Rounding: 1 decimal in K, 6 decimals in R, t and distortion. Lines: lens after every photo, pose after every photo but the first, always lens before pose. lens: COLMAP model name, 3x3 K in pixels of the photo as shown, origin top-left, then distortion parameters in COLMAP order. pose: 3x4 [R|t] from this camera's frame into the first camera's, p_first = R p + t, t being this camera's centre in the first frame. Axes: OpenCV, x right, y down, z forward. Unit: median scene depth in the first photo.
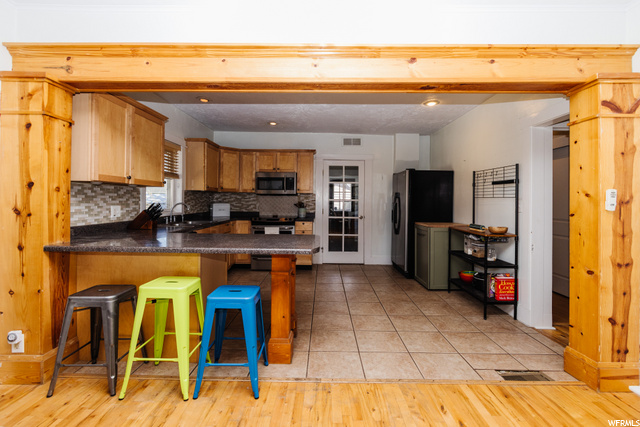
lens RADIAL K [[297.6, 0, 321.6], [0, 297.6, 202.2], [0, 0, 1]] dist [-0.002186, -0.000312]
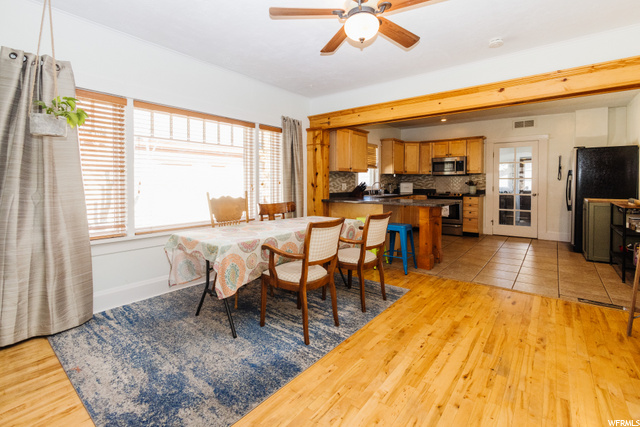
lens RADIAL K [[299.6, 0, 320.7], [0, 299.6, 189.1], [0, 0, 1]] dist [-0.000626, -0.000084]
pose [[0.792519, 0.001775, -0.609844, 0.235644], [0.008420, 0.999869, 0.013852, 0.013780], [0.609789, -0.016113, 0.792400, -0.406004]]
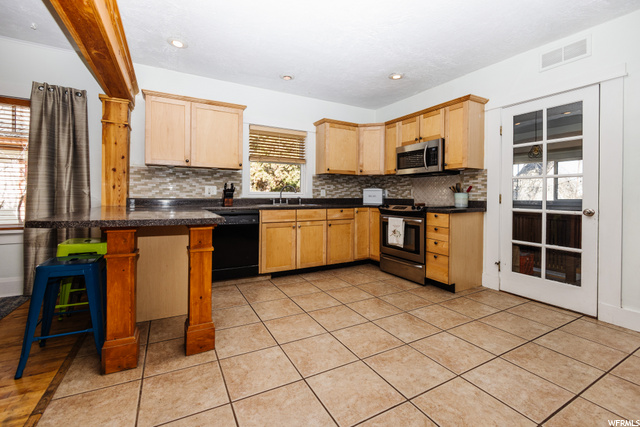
lens RADIAL K [[279.6, 0, 319.5], [0, 279.6, 197.5], [0, 0, 1]] dist [-0.002040, -0.000174]
pose [[0.486189, -0.000626, -0.873853, 0.397068], [-0.007968, 0.999955, -0.005150, 0.044378], [0.873817, 0.009466, 0.486162, 0.570936]]
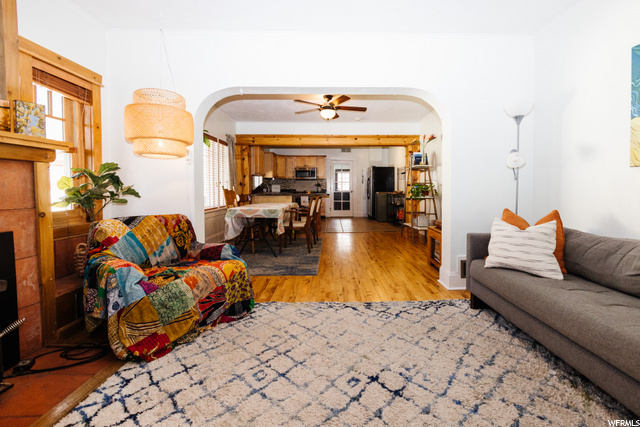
lens RADIAL K [[298.2, 0, 343.0], [0, 298.2, 200.7], [0, 0, 1]] dist [-0.000547, -0.000097]
pose [[0.999063, -0.010737, 0.041921, 0.002295], [0.009019, 0.999120, 0.040956, 0.040954], [-0.042324, -0.040540, 0.998281, -1.109087]]
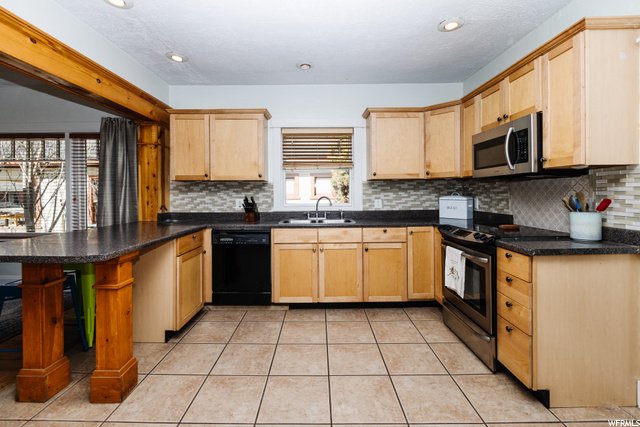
lens RADIAL K [[290.2, 0, 315.3], [0, 290.2, 194.8], [0, 0, 1]] dist [-0.002608, -0.000460]
pose [[-0.001097, -0.005525, -0.999984, 0.330083], [0.000949, 0.999984, -0.005526, 0.002374], [0.999999, -0.000955, -0.001092, 0.898708]]
